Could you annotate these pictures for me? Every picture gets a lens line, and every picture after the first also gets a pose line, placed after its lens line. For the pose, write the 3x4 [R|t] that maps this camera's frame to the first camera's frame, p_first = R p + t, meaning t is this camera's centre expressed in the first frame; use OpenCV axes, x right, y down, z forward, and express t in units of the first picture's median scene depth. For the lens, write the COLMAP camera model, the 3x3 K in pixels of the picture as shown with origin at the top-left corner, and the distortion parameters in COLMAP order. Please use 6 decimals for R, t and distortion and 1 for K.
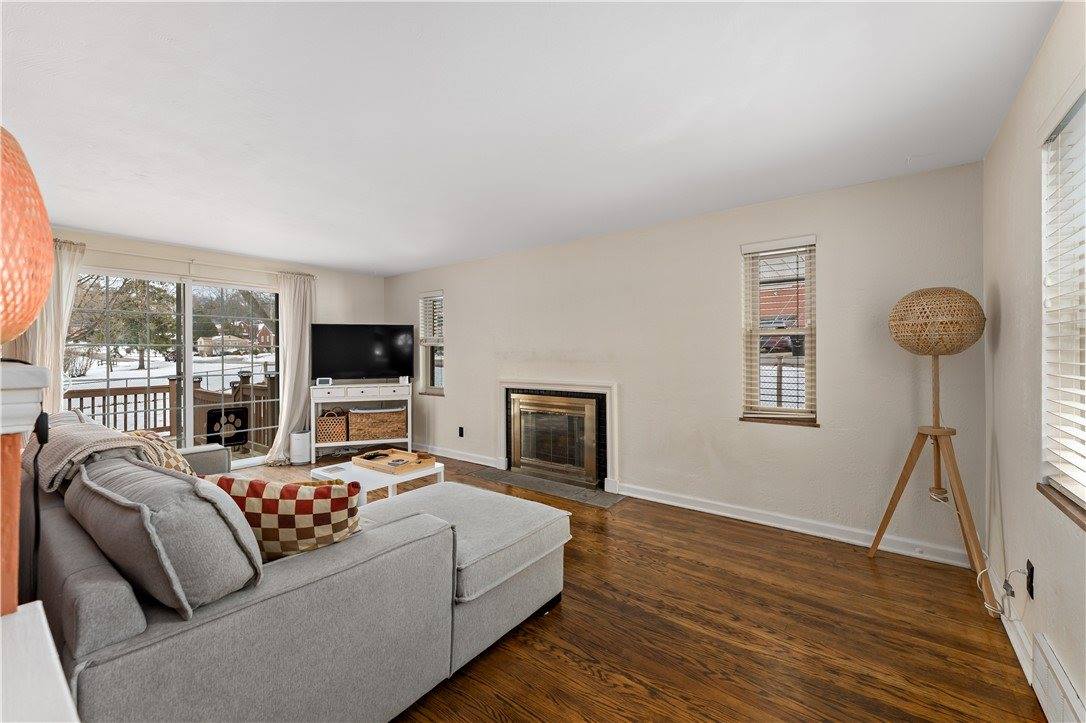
lens RADIAL K [[442.8, 0, 545.0], [0, 442.8, 359.4], [0, 0, 1]] dist [-0.000727, 0.000479]
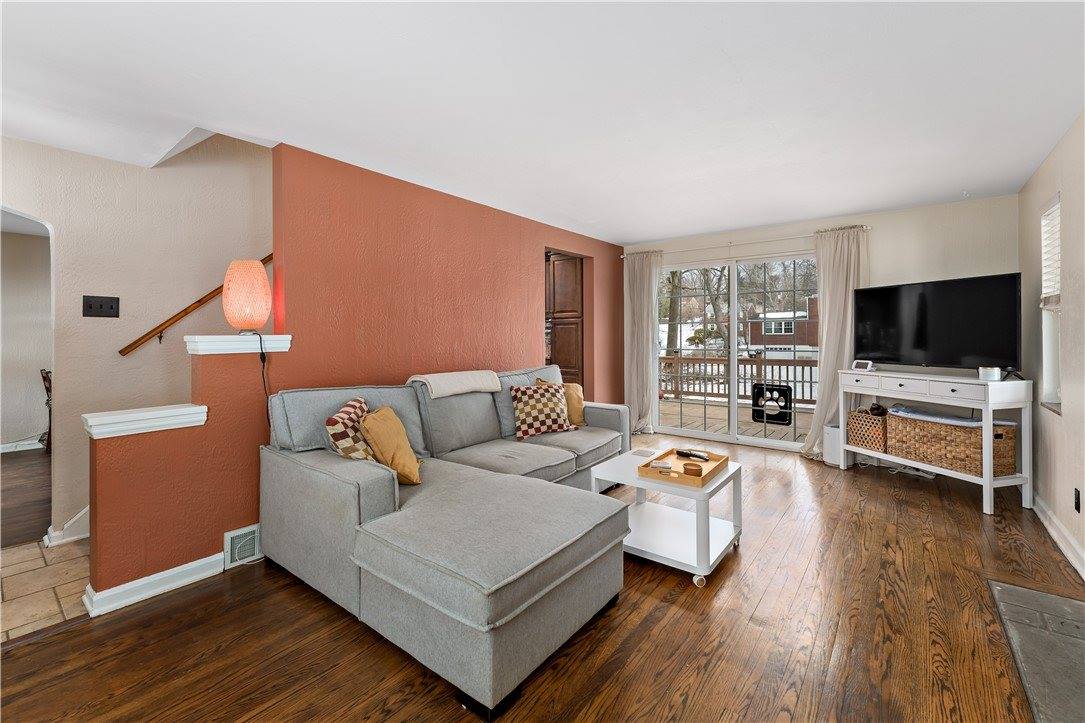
lens RADIAL K [[442.4, 0, 501.1], [0, 442.4, 331.9], [0, 0, 1]] dist [-0.000727, 0.000479]
pose [[-0.031984, 0.001136, -0.999488, 0.269248], [-0.003672, 0.999992, 0.001254, -0.004960], [0.999482, 0.003711, -0.031979, 0.420322]]
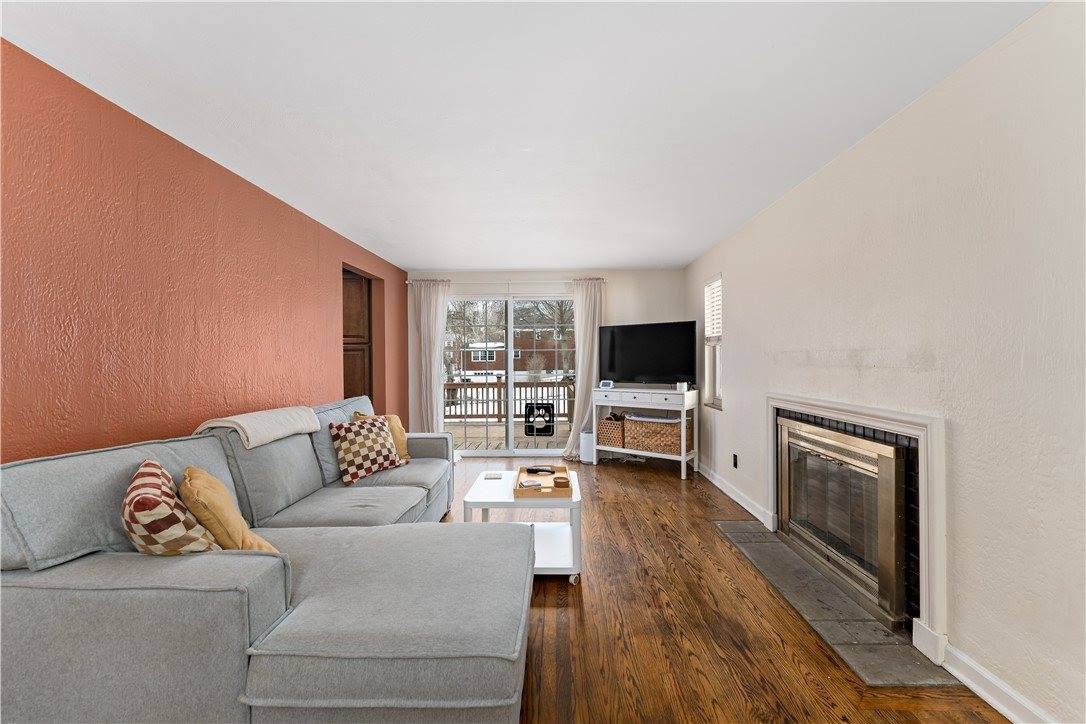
lens RADIAL K [[442.8, 0, 522.9], [0, 442.8, 359.0], [0, 0, 1]] dist [-0.000727, 0.000479]
pose [[0.587425, 0.000172, -0.809279, 0.194524], [-0.003351, 0.999992, -0.002220, -0.003437], [0.809272, 0.004016, 0.587421, 0.271535]]
